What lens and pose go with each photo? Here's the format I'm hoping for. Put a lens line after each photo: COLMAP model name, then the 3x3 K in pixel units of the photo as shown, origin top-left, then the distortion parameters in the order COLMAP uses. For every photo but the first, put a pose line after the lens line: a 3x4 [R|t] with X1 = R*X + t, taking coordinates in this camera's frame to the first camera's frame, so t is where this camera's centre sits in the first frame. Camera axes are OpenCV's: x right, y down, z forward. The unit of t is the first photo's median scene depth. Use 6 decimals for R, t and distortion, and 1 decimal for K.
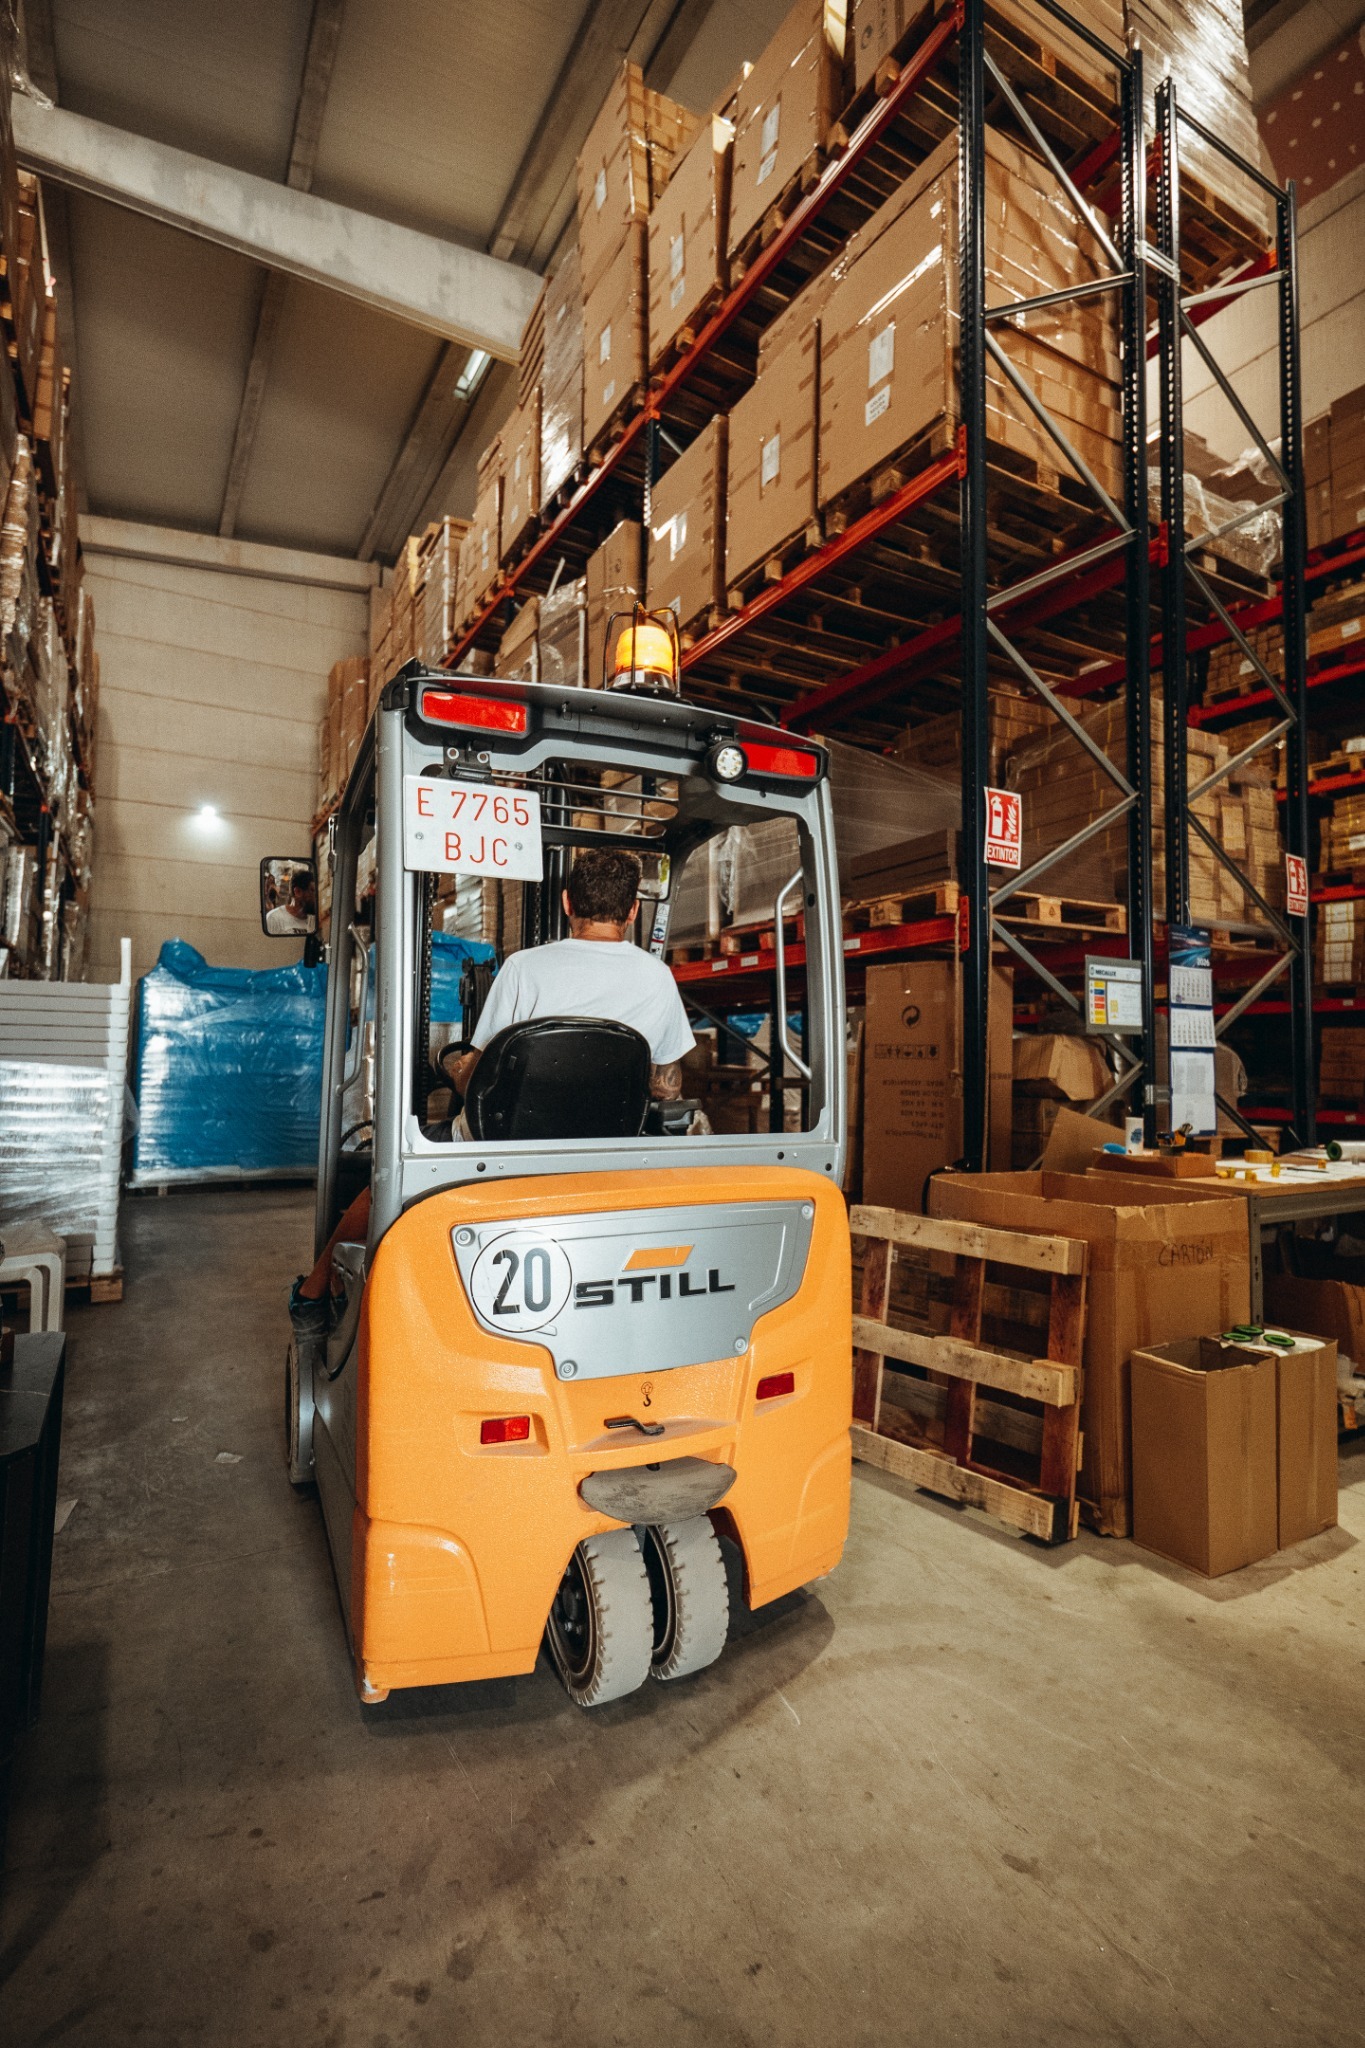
lens RADIAL K [[967.6, 0, 682.5], [0, 967.6, 1024.0], [0, 0, 1]] dist [-0.001095, 0.000365]
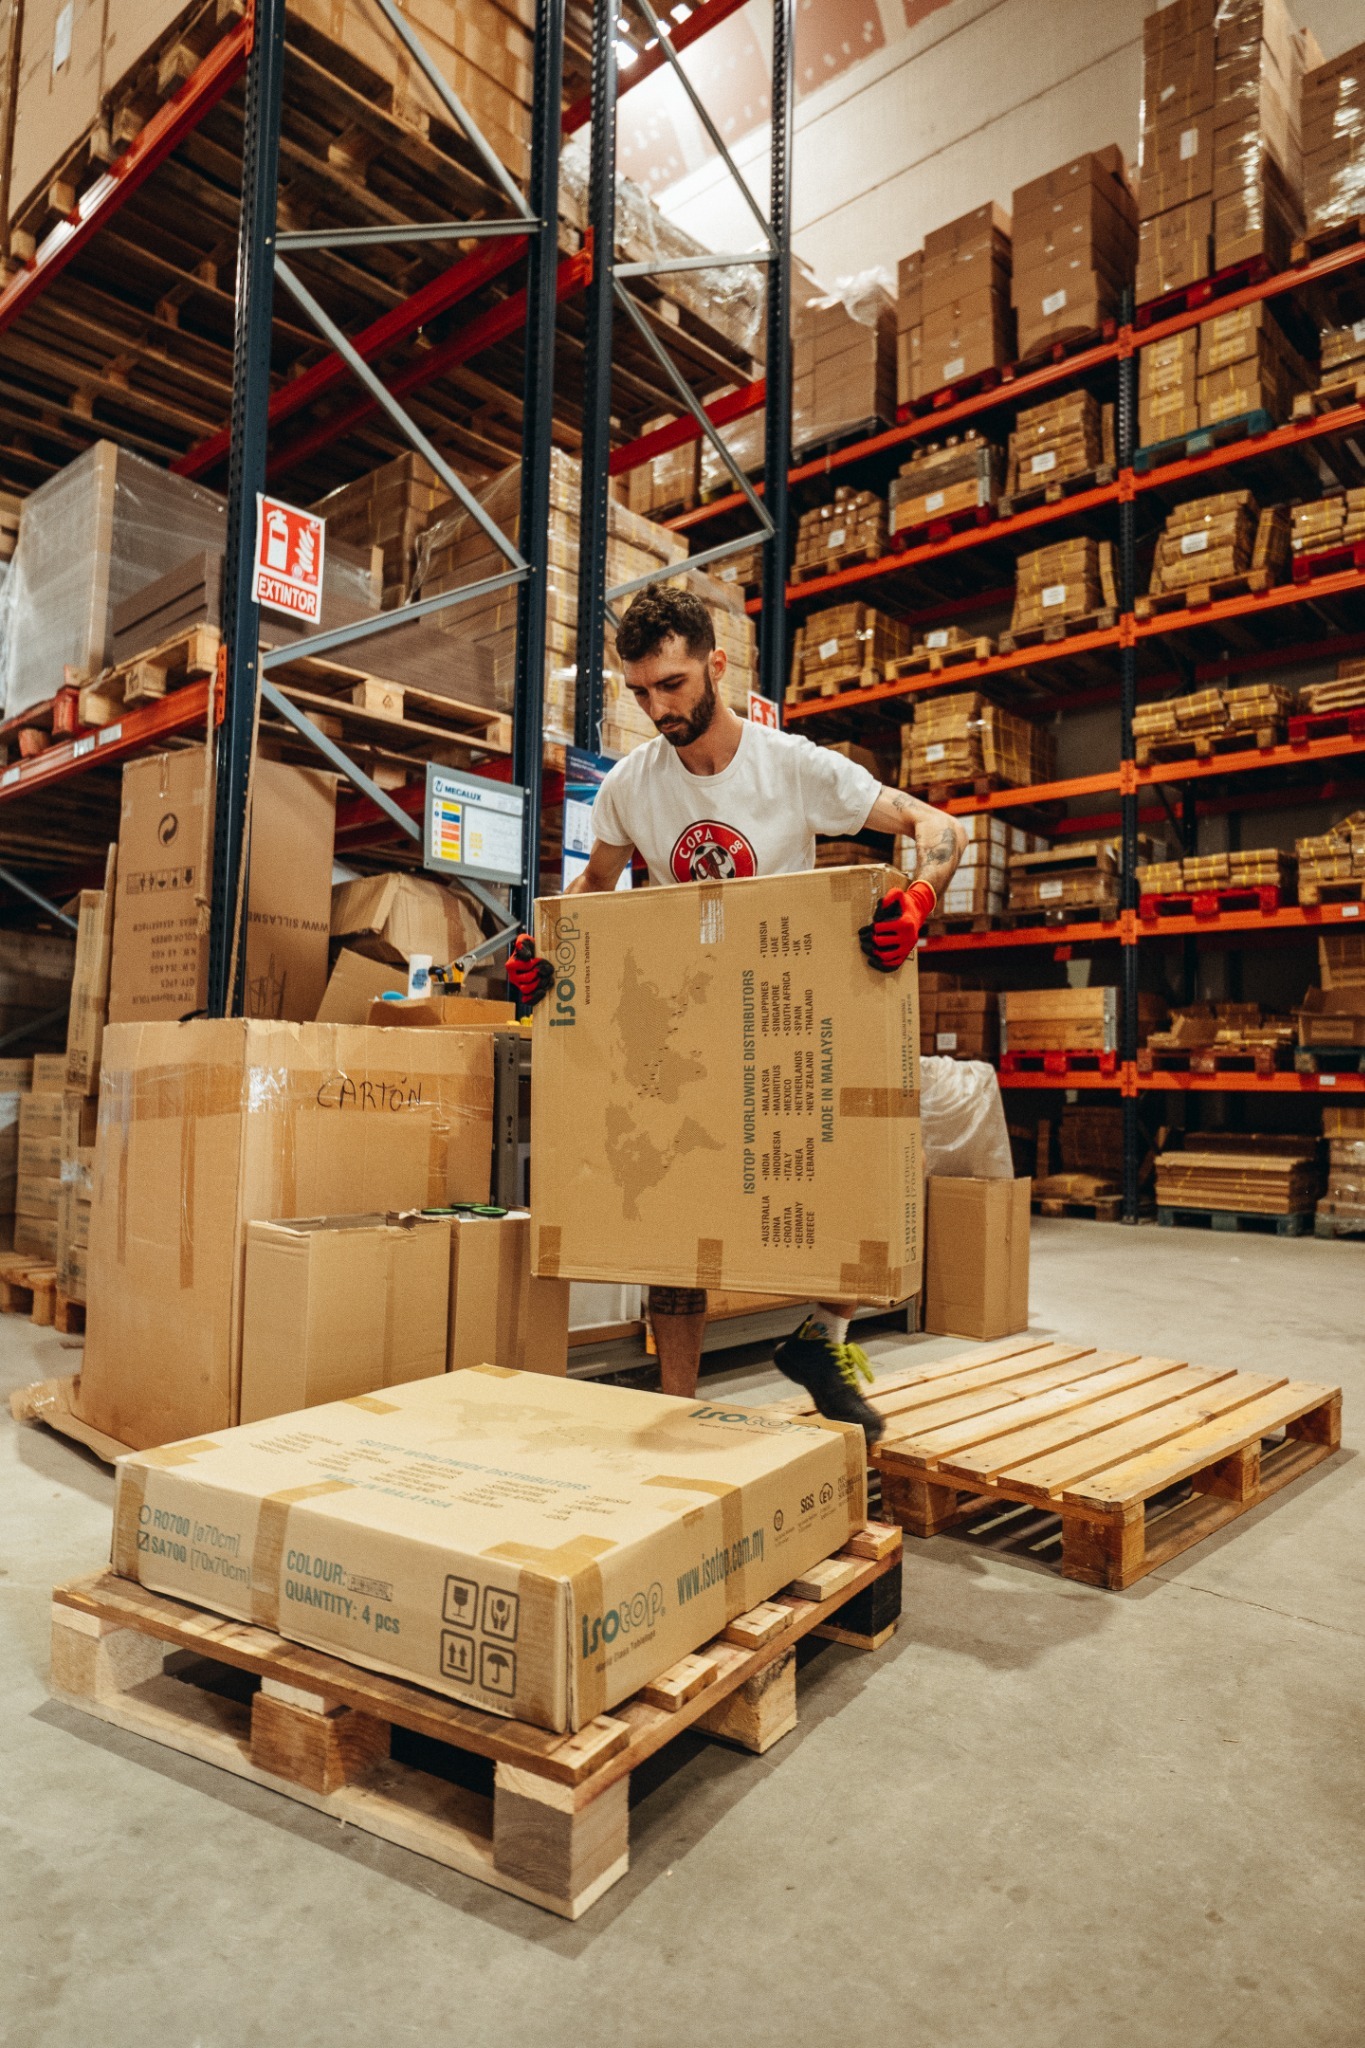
lens RADIAL K [[1251.9, 0, 681.4], [0, 1251.9, 1019.1], [0, 0, 1]] dist [0.002497, 0.000765]
pose [[0.952982, 0.028617, 0.301673, 0.290548], [-0.025655, 0.999576, -0.013779, 0.118239], [-0.301940, 0.005391, 0.953312, 0.039686]]
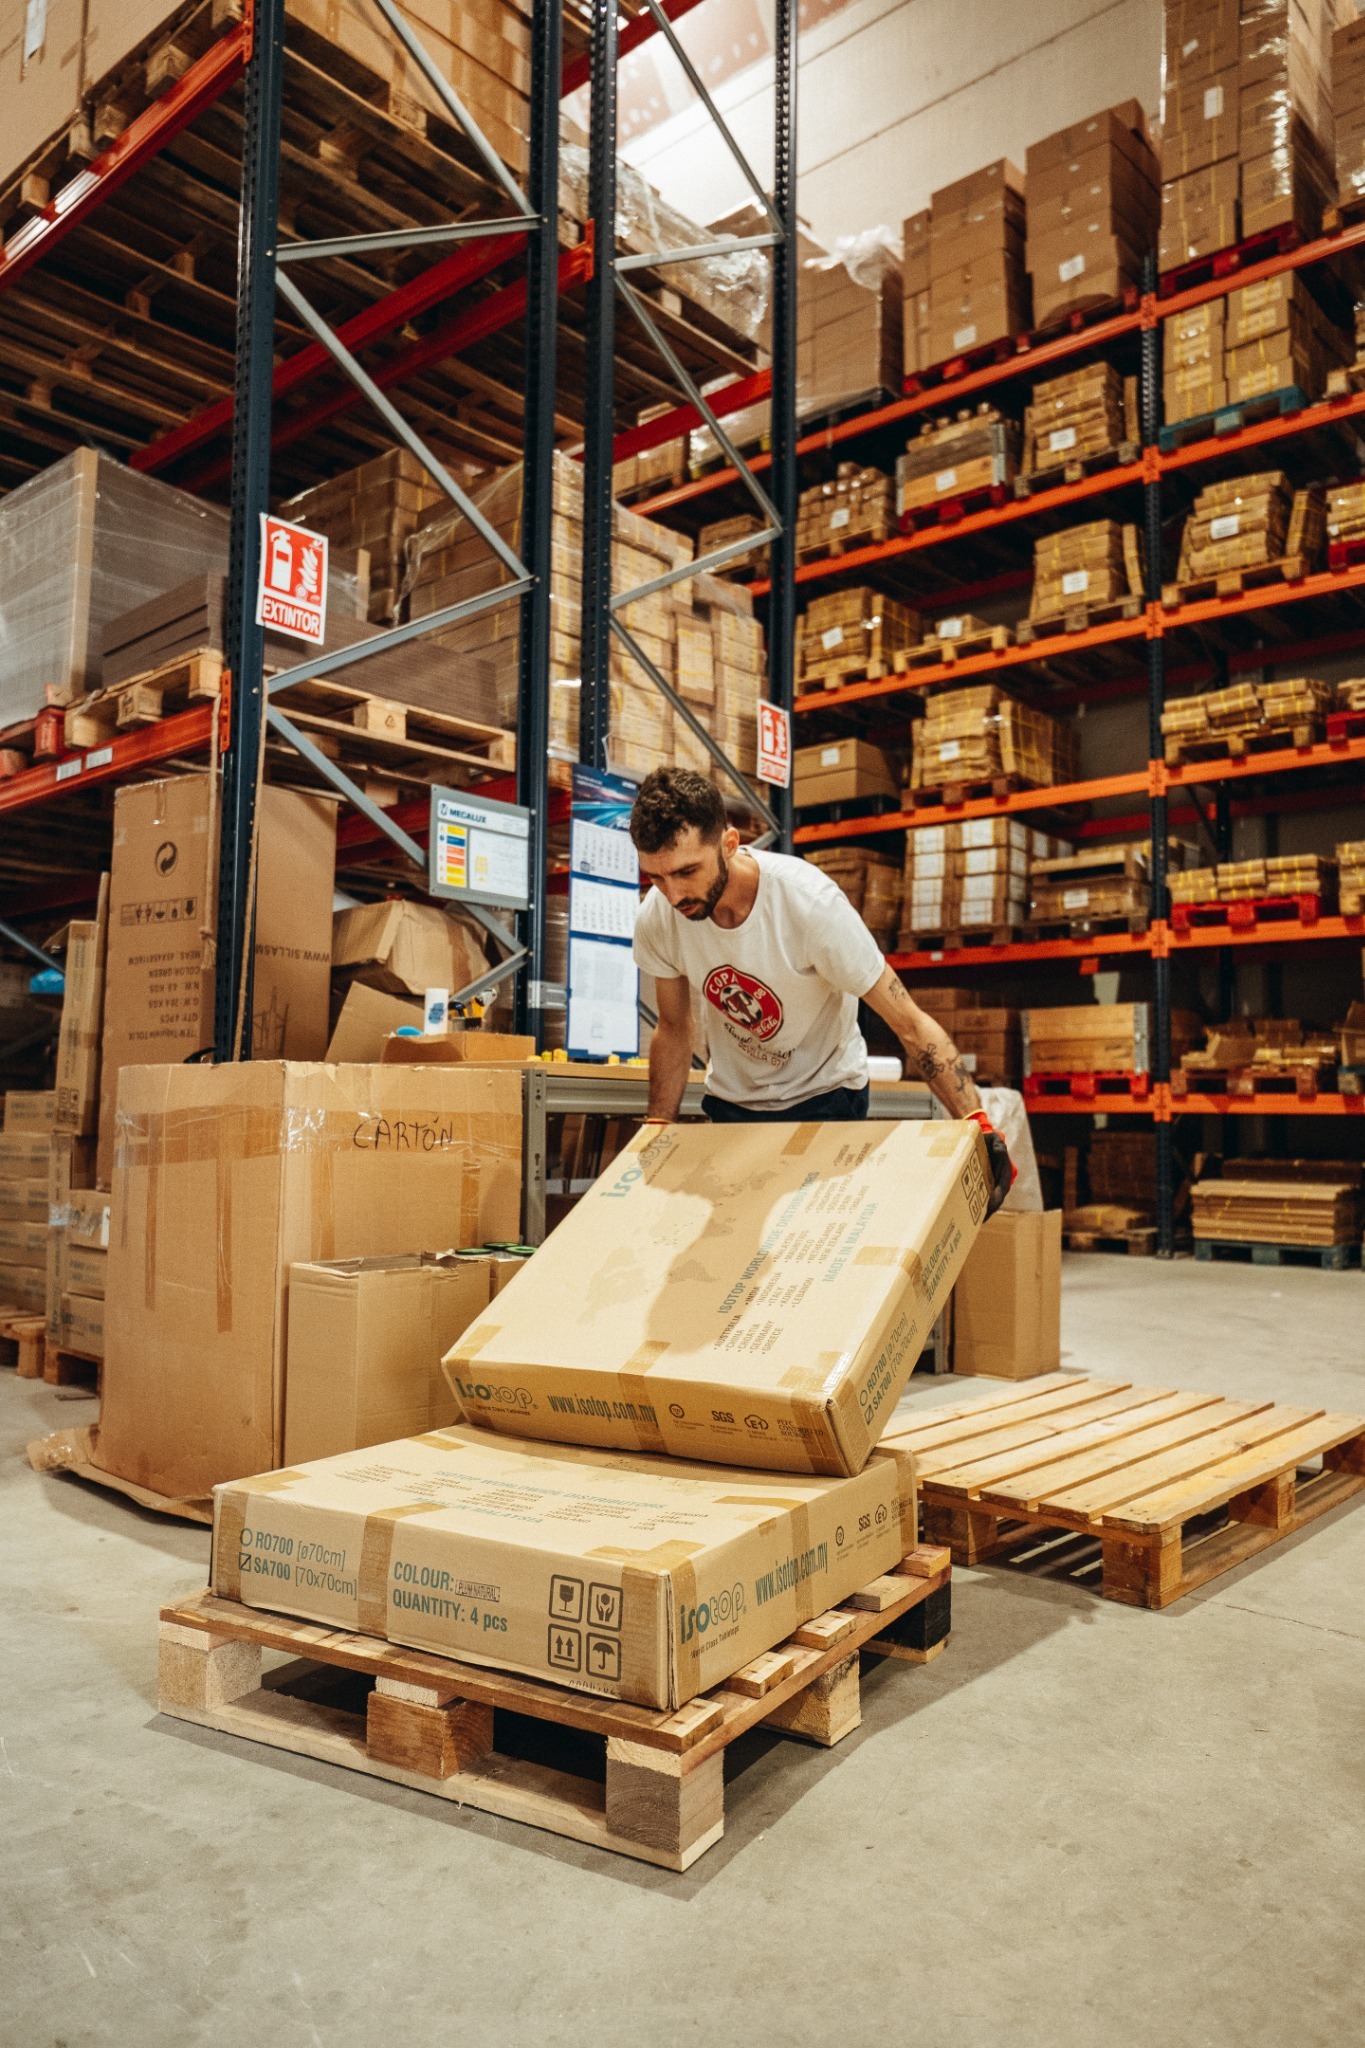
lens RADIAL K [[1412.1, 0, 682.5], [0, 1412.1, 1024.0], [0, 0, 1]] dist [-0.000359, 0.002286]
pose [[0.948216, 0.022186, 0.316852, 0.243554], [-0.016026, 0.999629, -0.022036, 0.110266], [-0.317223, 0.015817, 0.948219, -0.022475]]
